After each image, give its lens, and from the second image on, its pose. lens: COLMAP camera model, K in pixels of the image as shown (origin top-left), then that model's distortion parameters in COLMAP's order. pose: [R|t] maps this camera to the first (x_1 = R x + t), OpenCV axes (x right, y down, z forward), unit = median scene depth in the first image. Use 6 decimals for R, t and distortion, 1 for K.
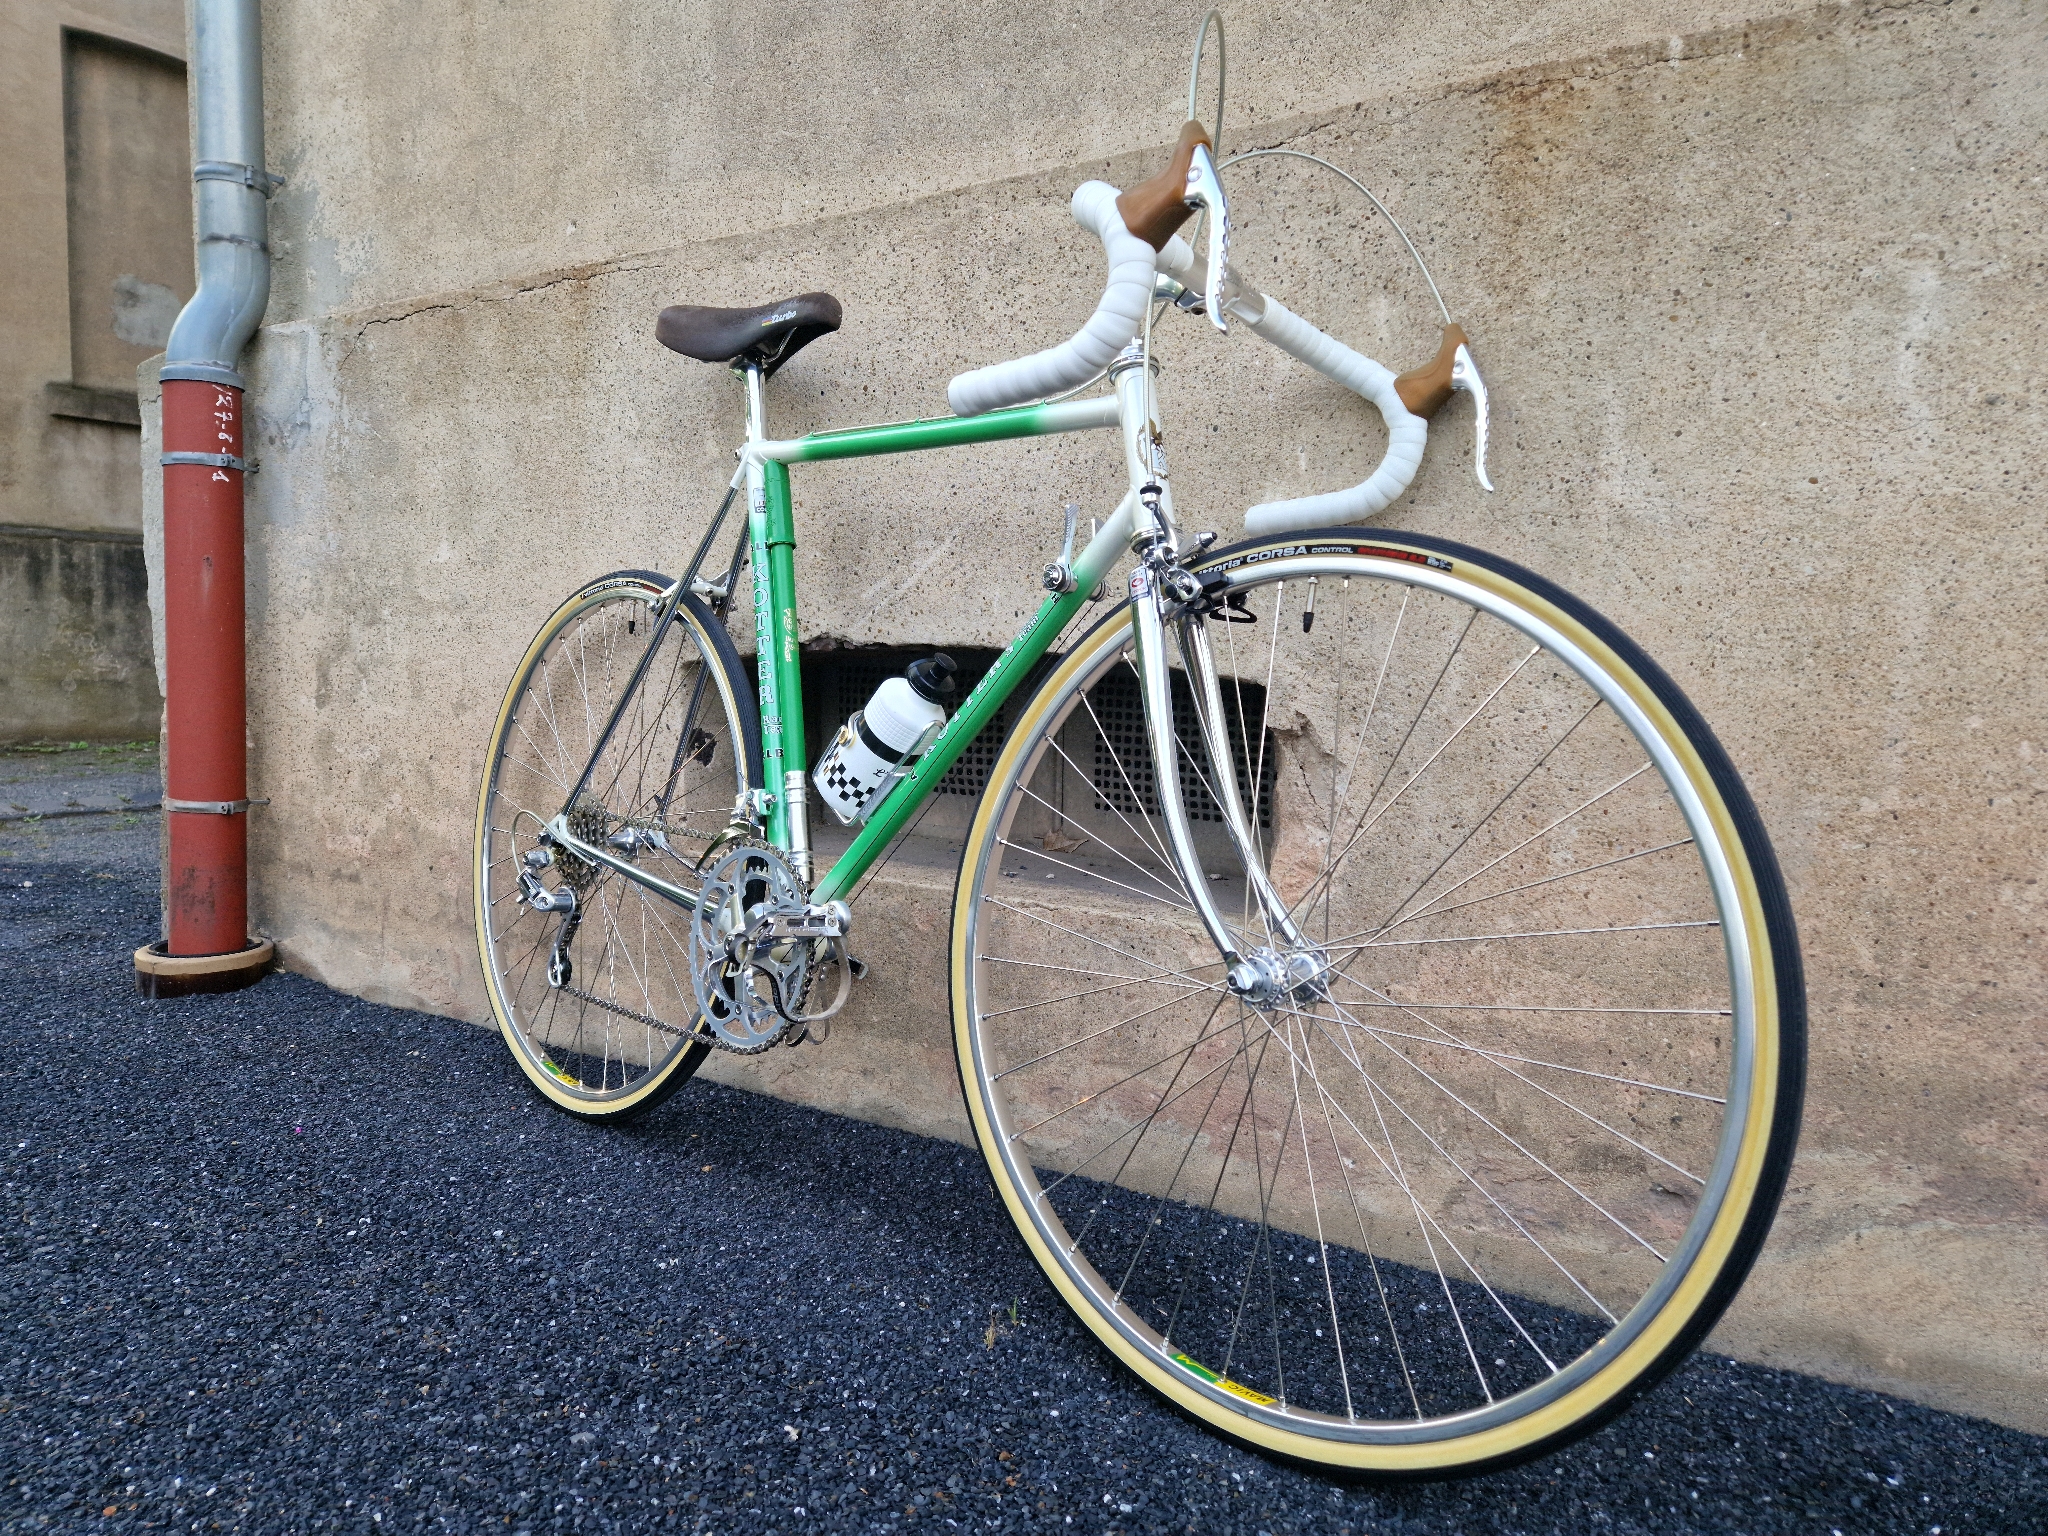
lens RADIAL K [[1365.7, 0, 1024.0], [0, 1365.7, 768.0], [0, 0, 1]] dist [0.125281, -0.177985]
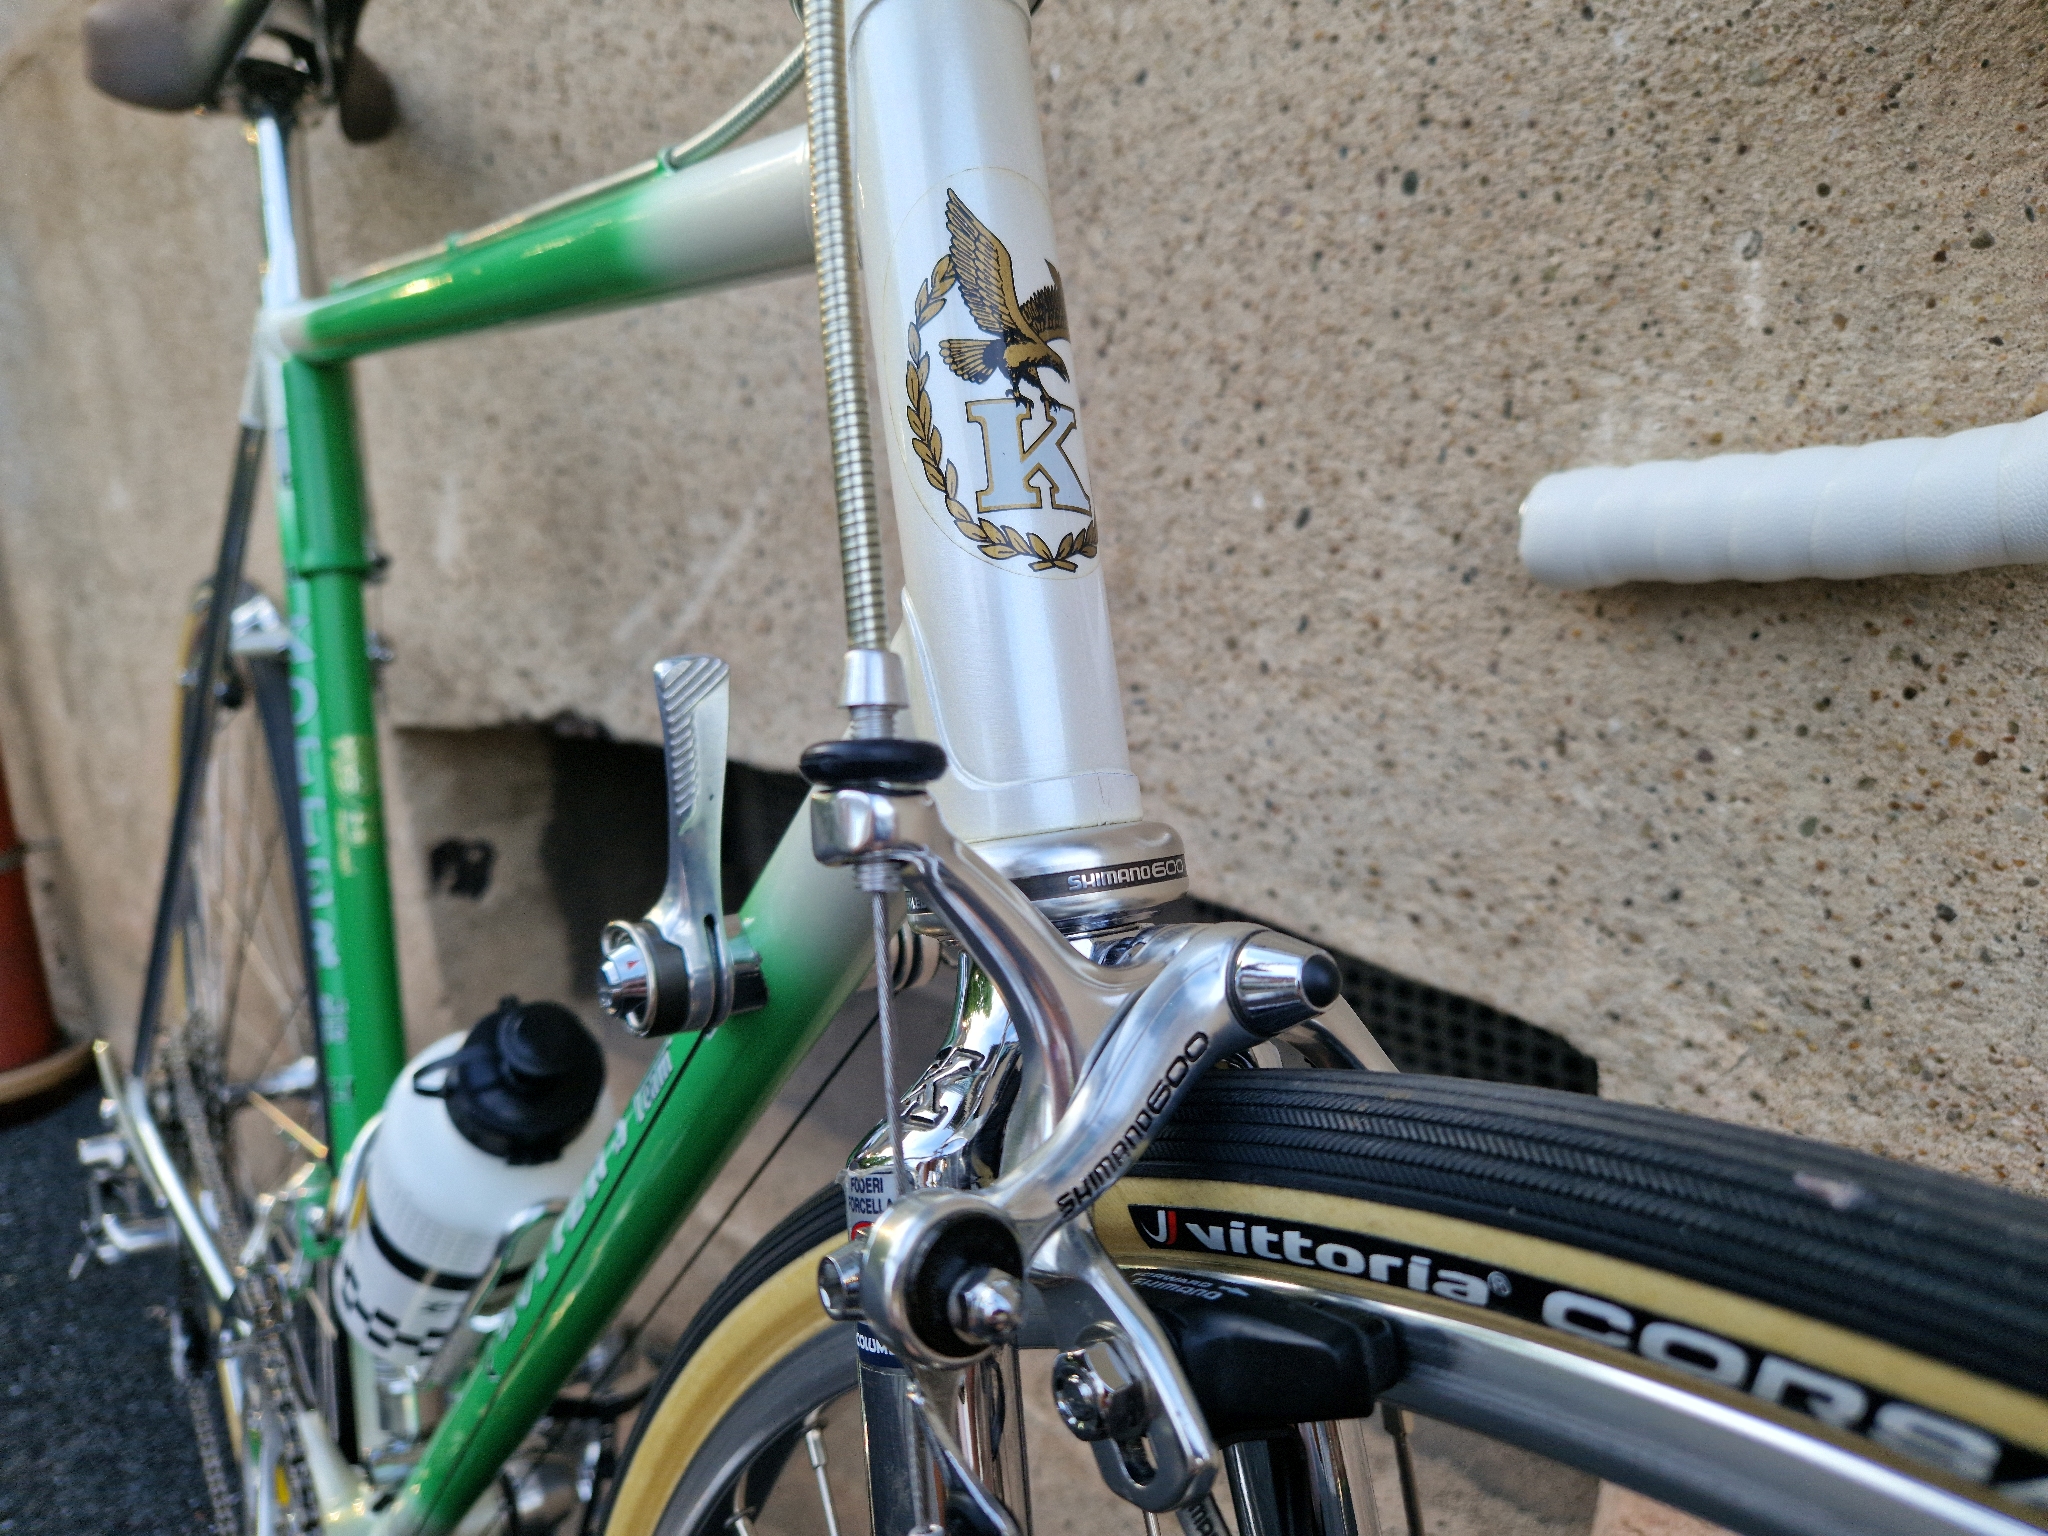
lens RADIAL K [[1440.0, 0, 1024.0], [0, 1440.0, 768.0], [0, 0, 1]] dist [0.060675, -0.072134]
pose [[0.983528, -0.028912, -0.178430, 0.101126], [0.058419, 0.984992, 0.162411, -0.165223], [0.171057, -0.170159, 0.970456, 0.616586]]
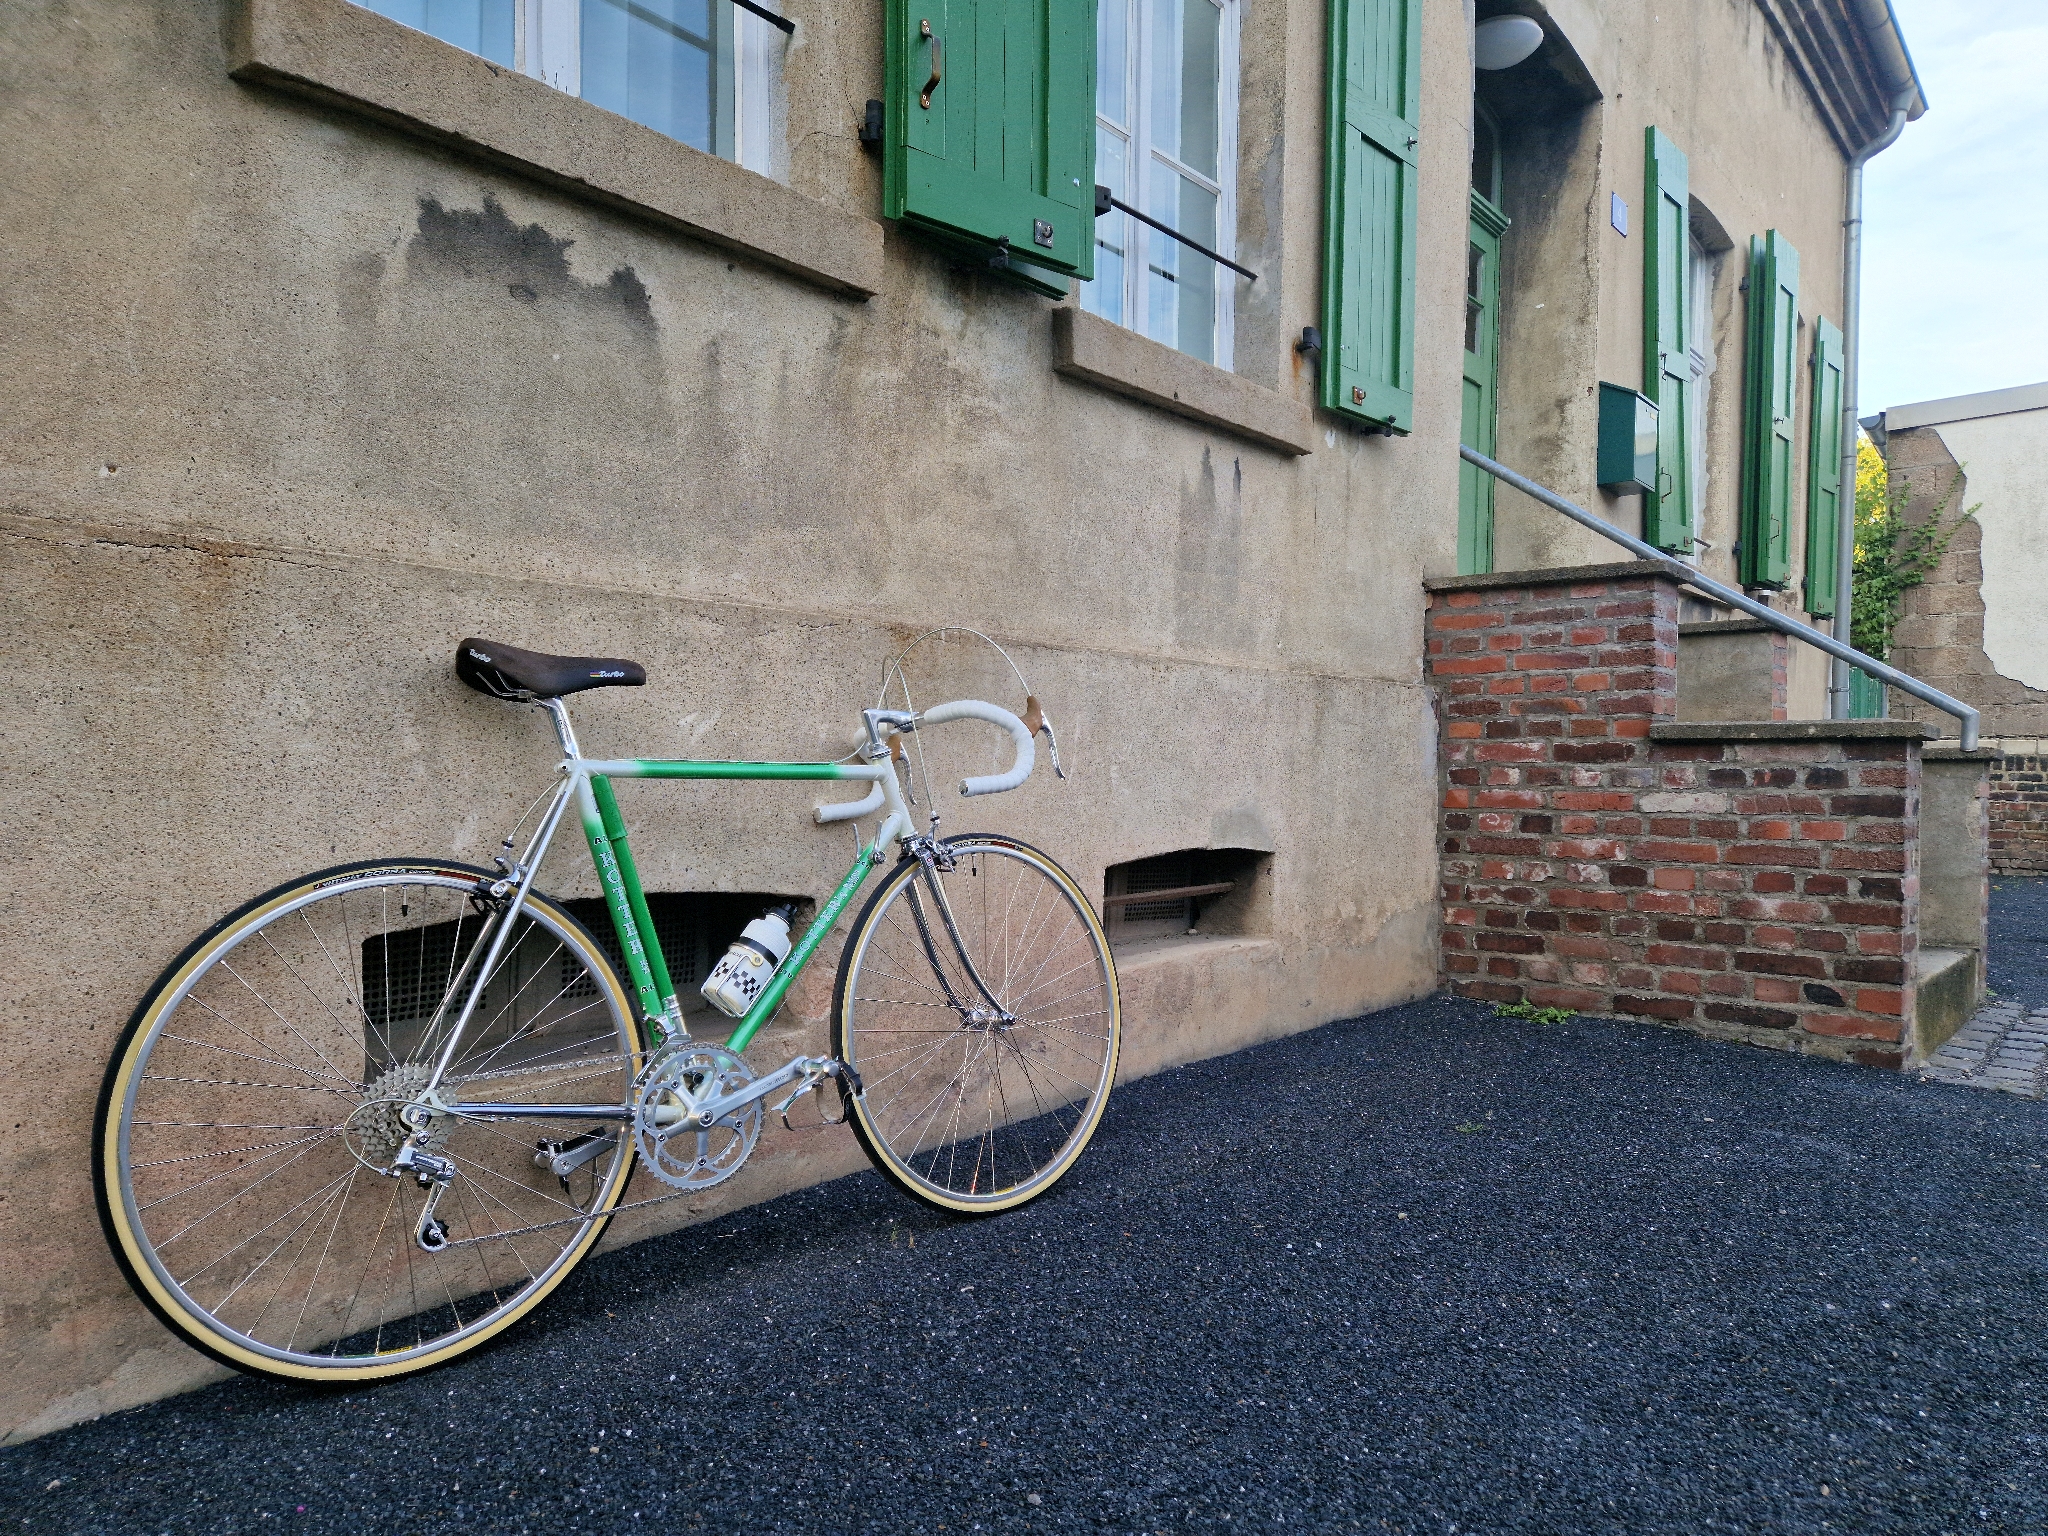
lens RADIAL K [[1365.7, 0, 1024.0], [0, 1365.7, 768.0], [0, 0, 1]] dist [0.125281, -0.177985]
pose [[0.098881, -0.022355, 0.994848, -1.518697], [0.076781, 0.996939, 0.014770, -0.222191], [-0.992133, 0.074924, 0.100295, 0.461963]]
